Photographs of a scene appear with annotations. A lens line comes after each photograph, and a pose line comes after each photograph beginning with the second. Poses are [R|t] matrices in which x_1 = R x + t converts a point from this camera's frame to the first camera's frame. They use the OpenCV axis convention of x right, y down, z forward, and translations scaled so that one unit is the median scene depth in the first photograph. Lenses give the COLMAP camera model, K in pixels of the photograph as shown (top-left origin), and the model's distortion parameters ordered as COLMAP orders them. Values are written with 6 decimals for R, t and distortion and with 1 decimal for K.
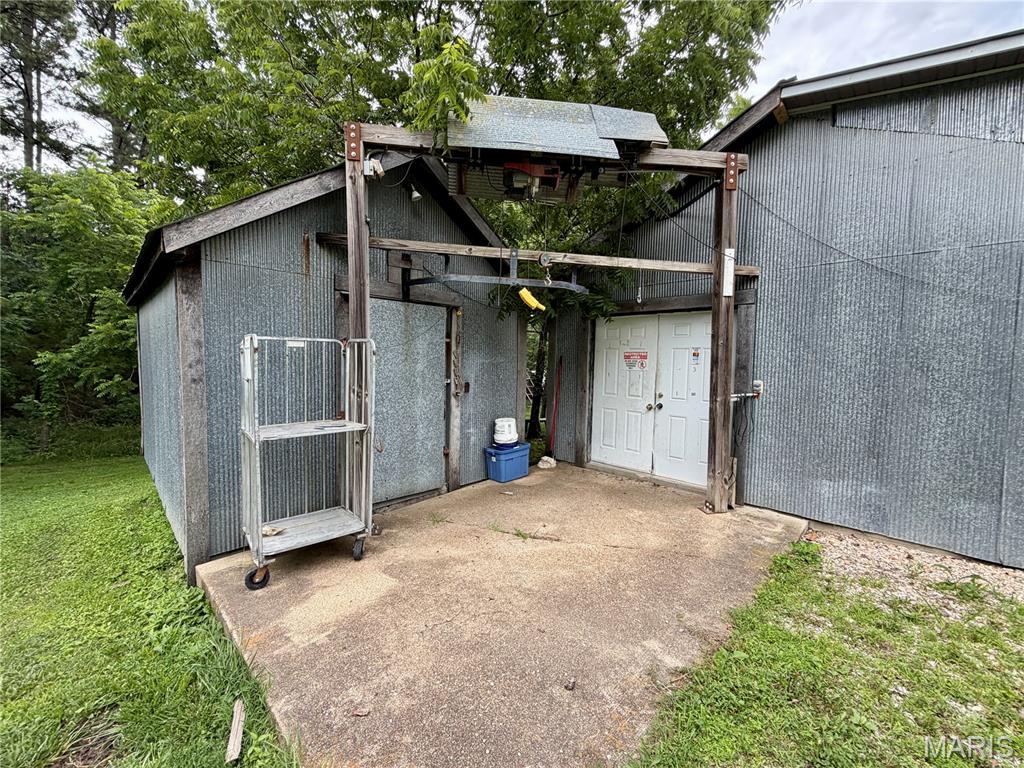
lens RADIAL K [[409.3, 0, 505.3], [0, 409.3, 381.6], [0, 0, 1]] dist [0.014332, -0.000029]
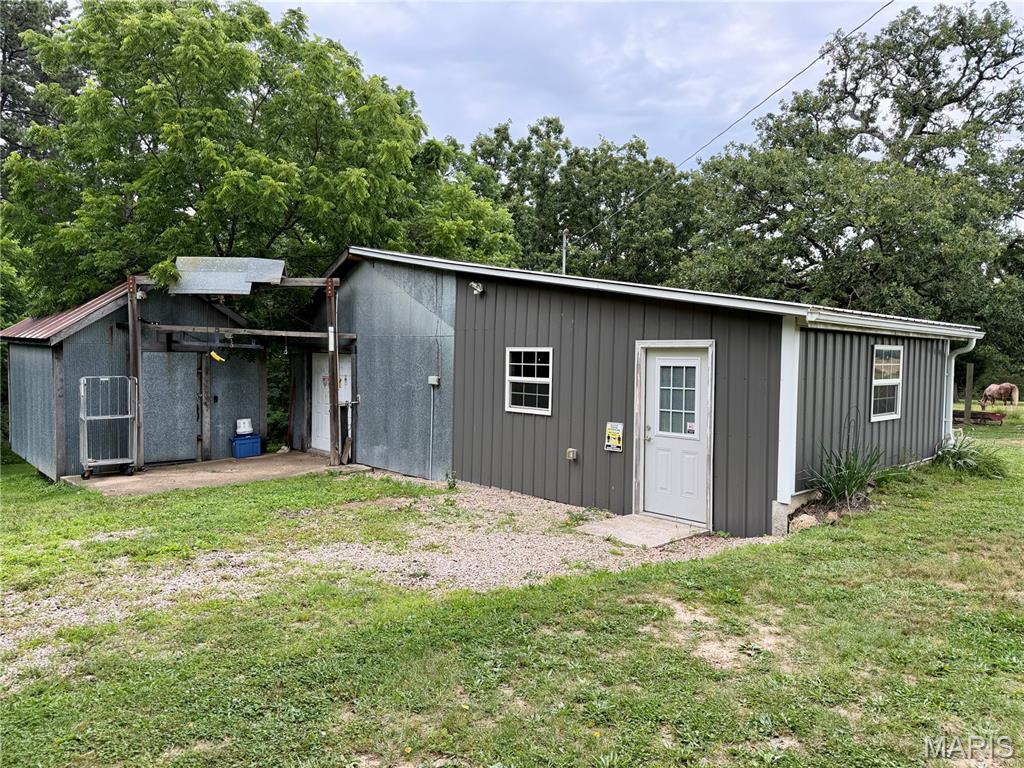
lens RADIAL K [[704.8, 0, 512.0], [0, 704.8, 384.0], [0, 0, 1]] dist [-0.004144, -0.003693]
pose [[0.999839, -0.001702, -0.017877, 1.425157], [0.001558, 0.999967, -0.008036, -0.026985], [0.017890, 0.008006, 0.999808, -2.231142]]
